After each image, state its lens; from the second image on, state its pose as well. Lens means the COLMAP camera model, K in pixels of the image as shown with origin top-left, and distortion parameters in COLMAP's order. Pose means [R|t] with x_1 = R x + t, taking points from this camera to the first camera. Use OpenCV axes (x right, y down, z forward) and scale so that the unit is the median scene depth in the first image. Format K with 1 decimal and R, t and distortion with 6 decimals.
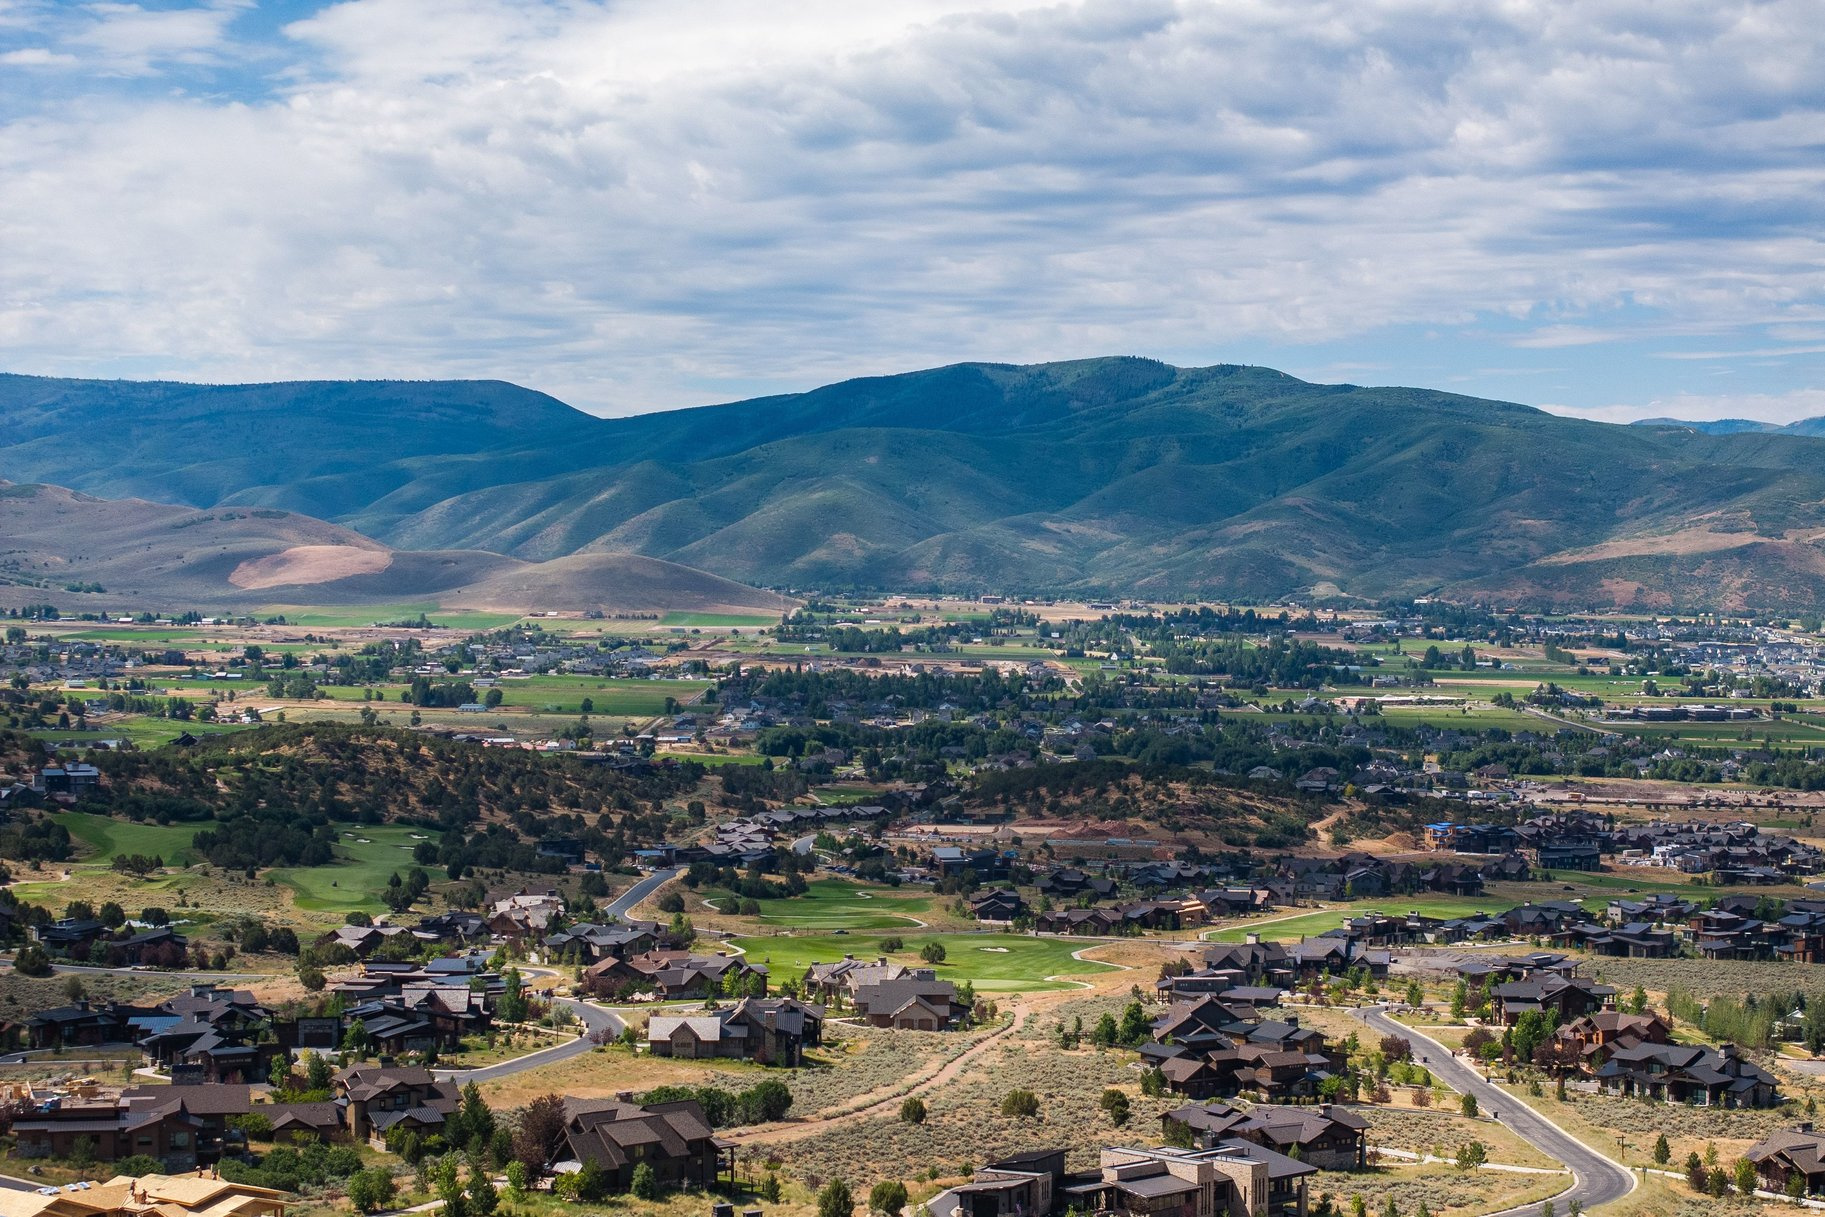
lens RADIAL K [[3660.9, 0, 914.3], [0, 3660.9, 658.9], [0, 0, 1]] dist [-0.191033, 1.561407]
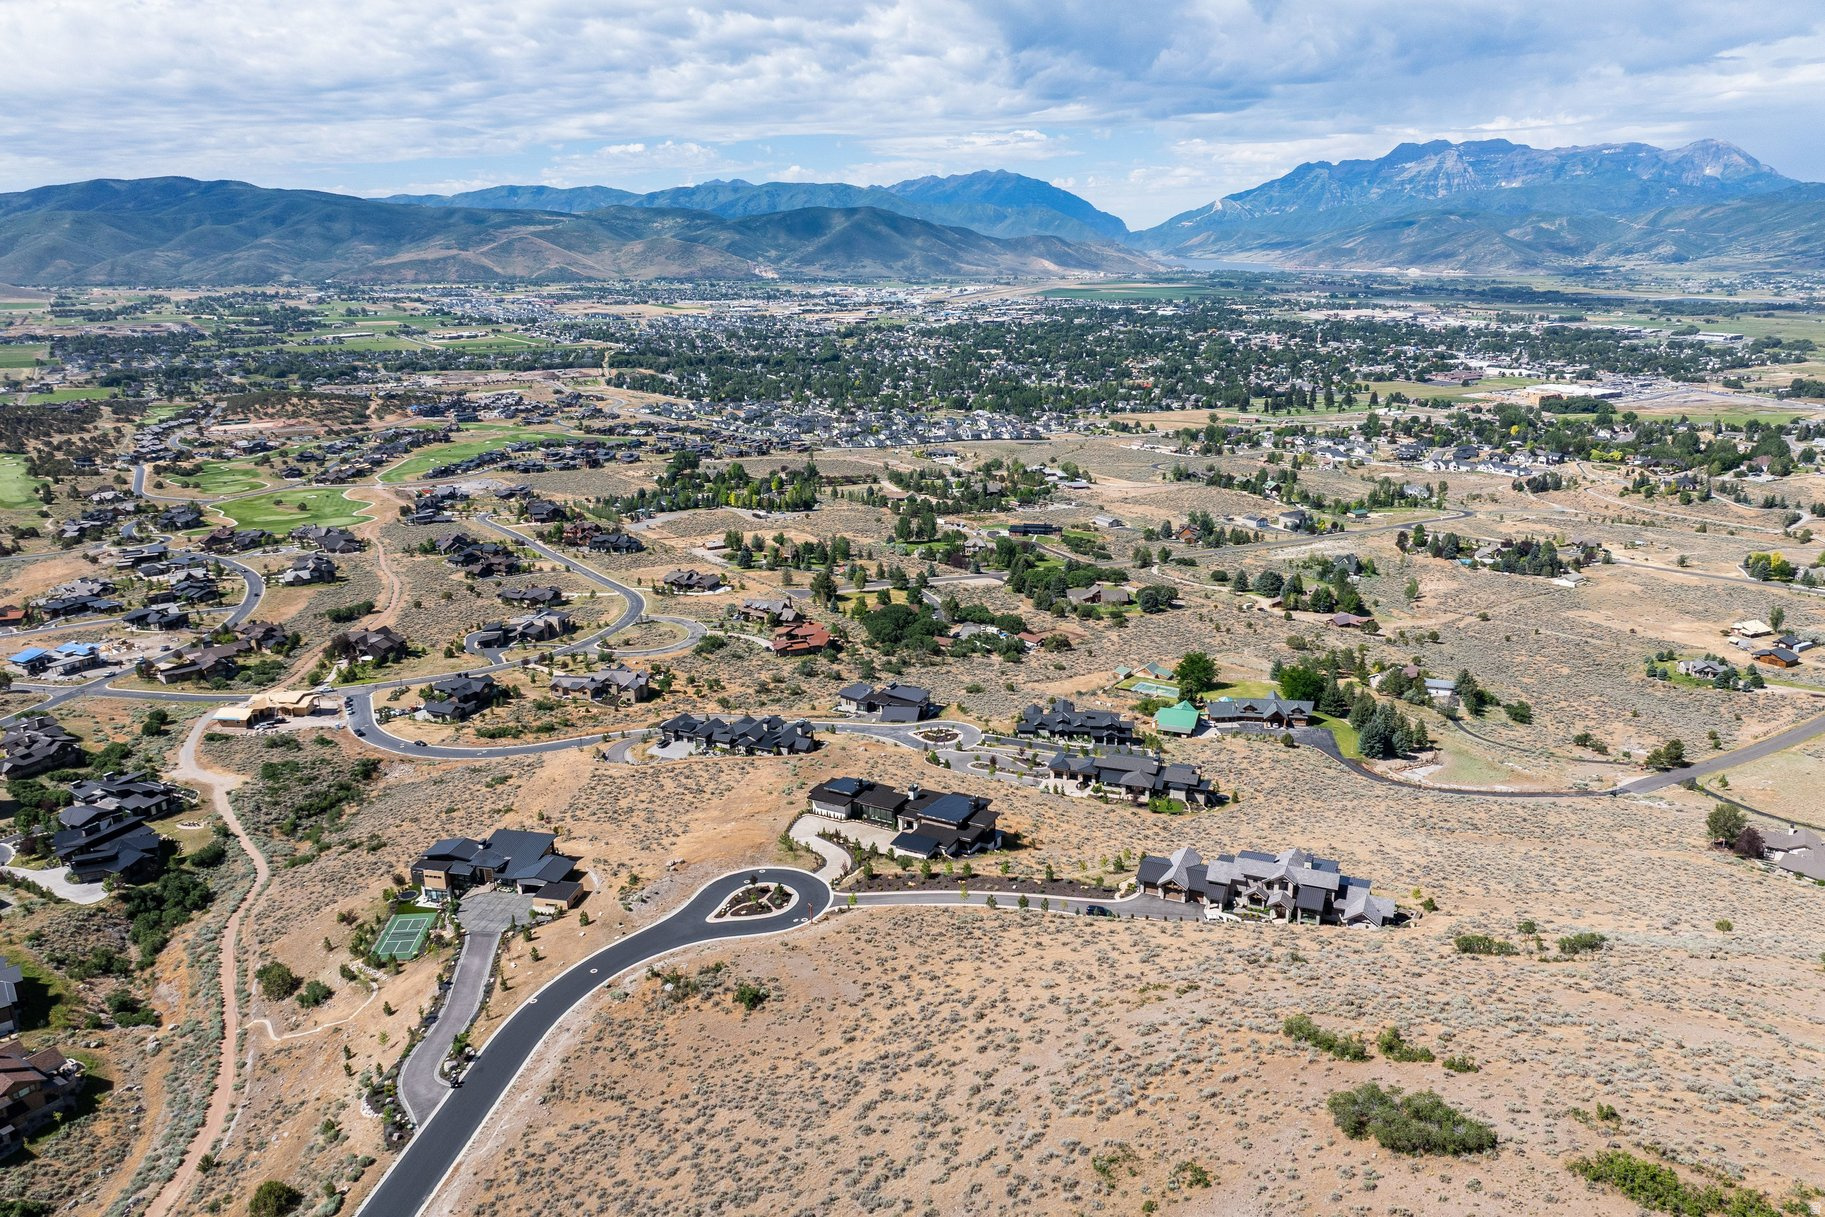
lens RADIAL K [[1314.8, 0, 920.6], [0, 1314.8, 595.2], [0, 0, 1]] dist [-0.033198, -0.009782]
pose [[0.838827, -0.159762, 0.520428, -0.106577], [0.030314, 0.968194, 0.248359, -0.074020], [-0.543553, -0.192554, 0.816990, -0.088719]]
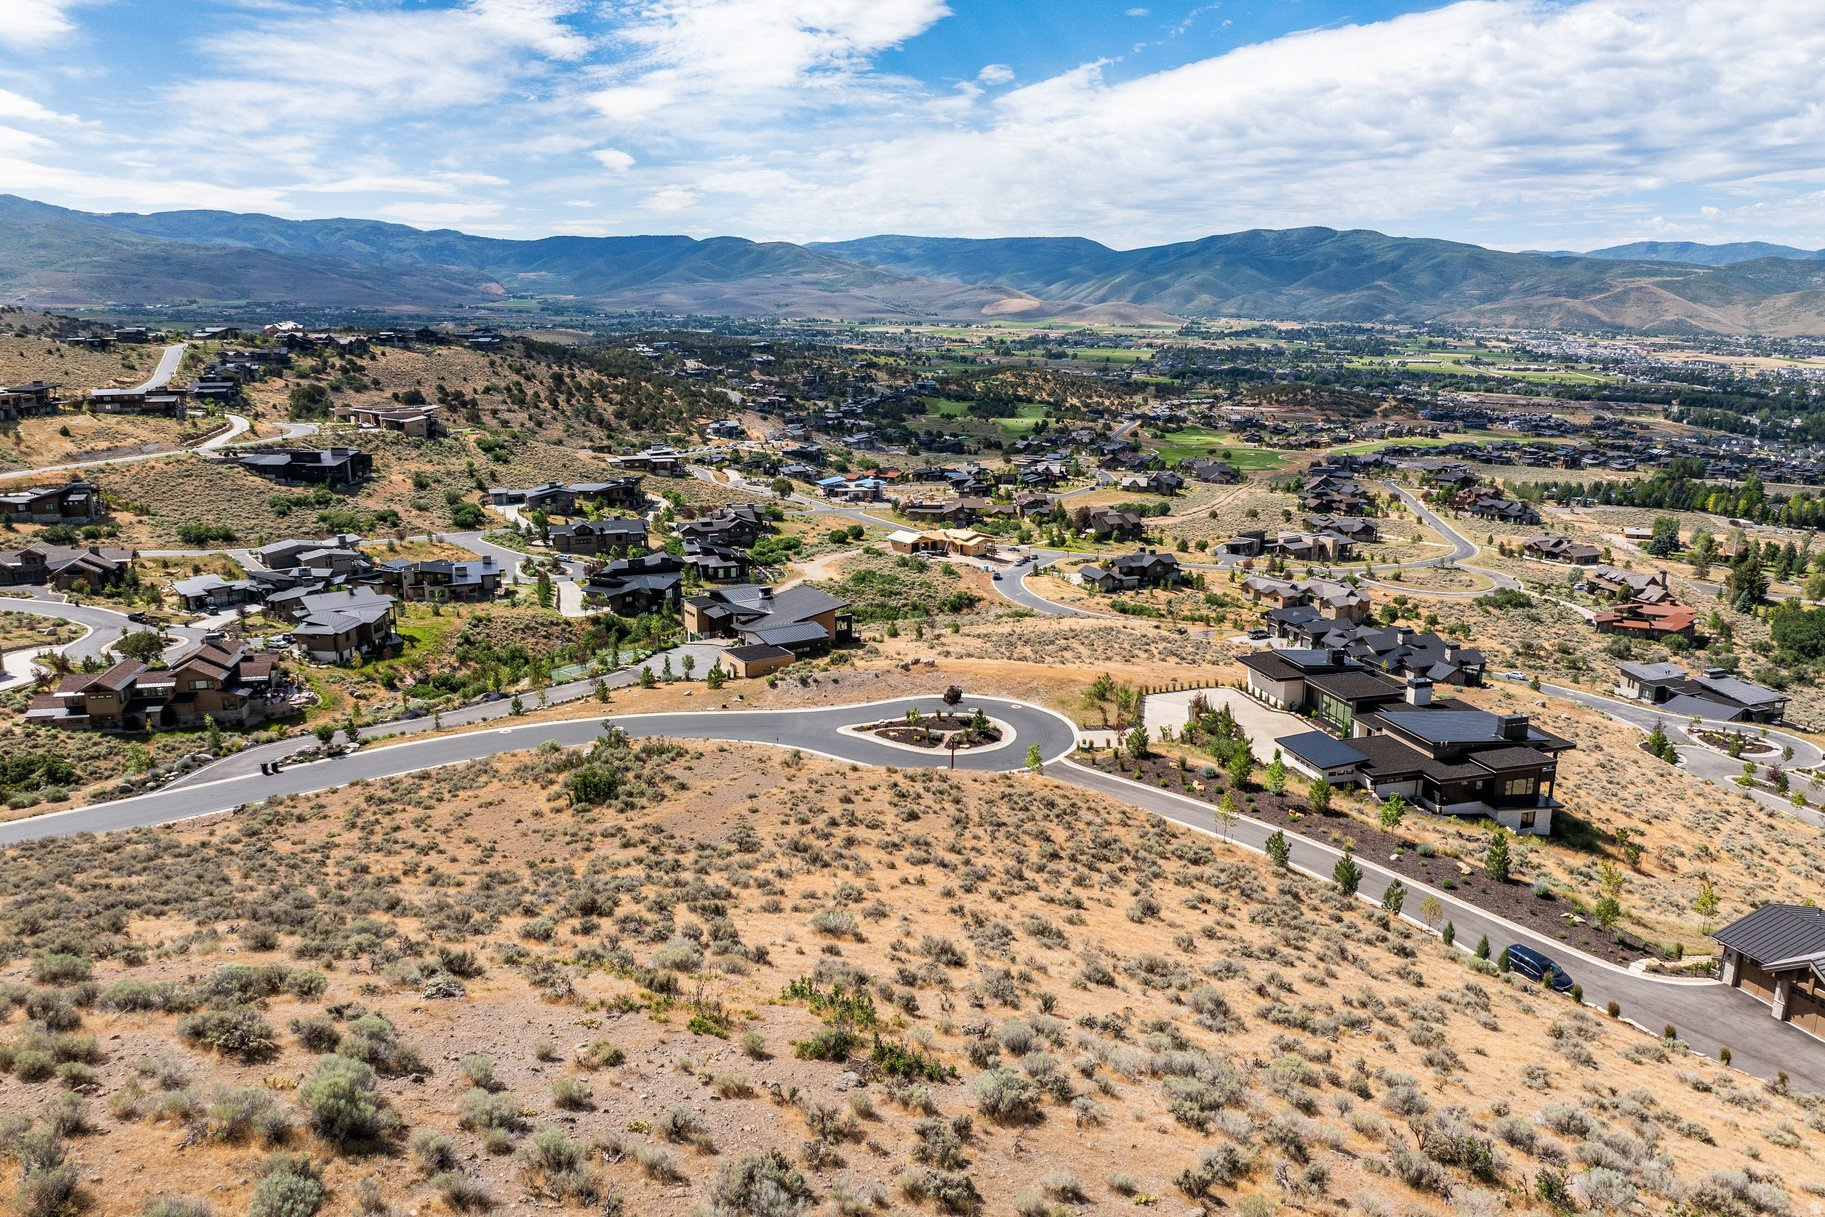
lens RADIAL K [[1293.6, 0, 924.4], [0, 1293.6, 591.1], [0, 0, 1]] dist [-0.036770, -0.001056]
pose [[0.973866, 0.050803, -0.221370, 0.002935], [-0.007512, 0.981334, 0.192162, -0.004604], [0.227000, -0.185477, 0.956070, -0.013665]]
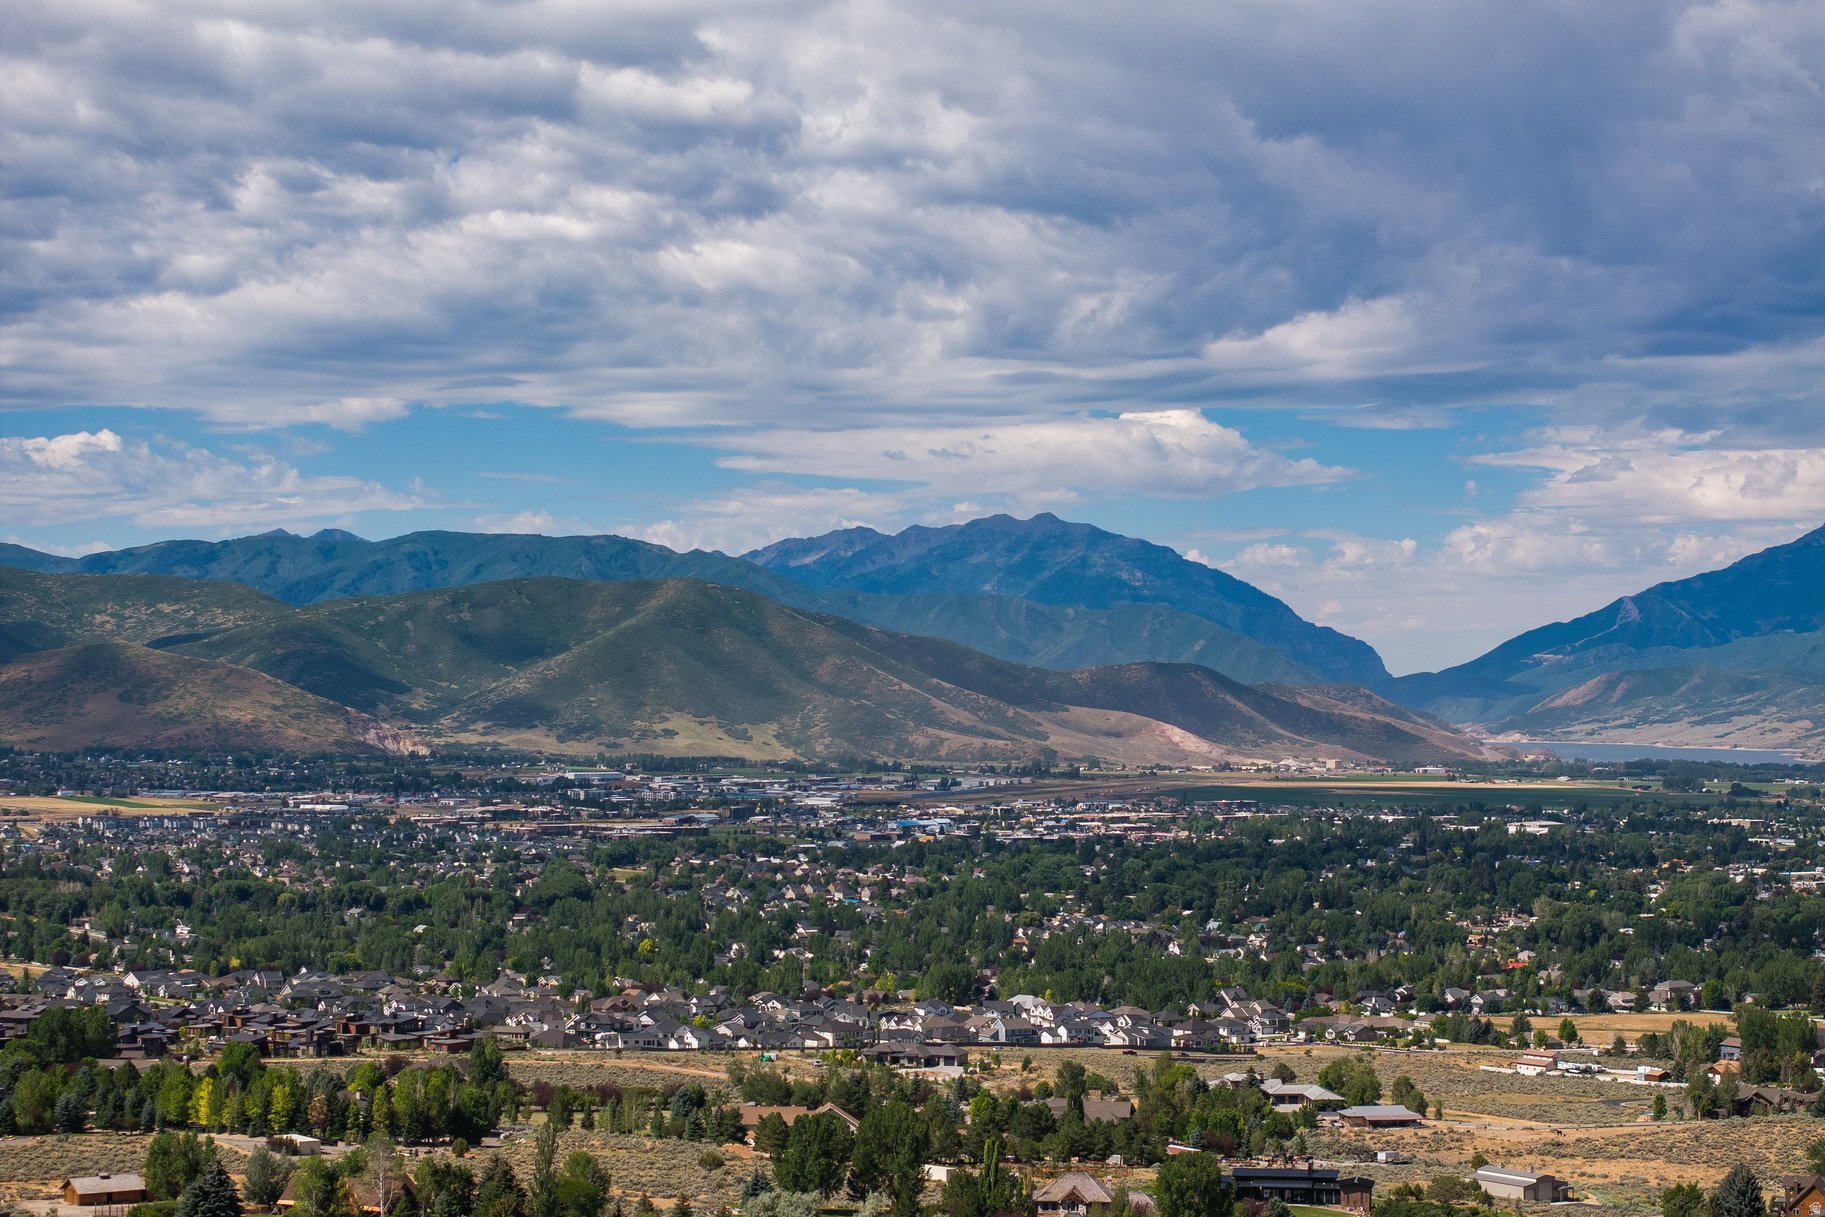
lens RADIAL K [[3640.5, 0, 913.2], [0, 3640.5, 664.9], [0, 0, 1]] dist [-0.155038, 1.190652]
pose [[0.825150, 0.003796, 0.564901, -0.030300], [0.017111, 0.999351, -0.031711, 0.011784], [-0.564655, 0.035832, 0.824549, 0.048078]]
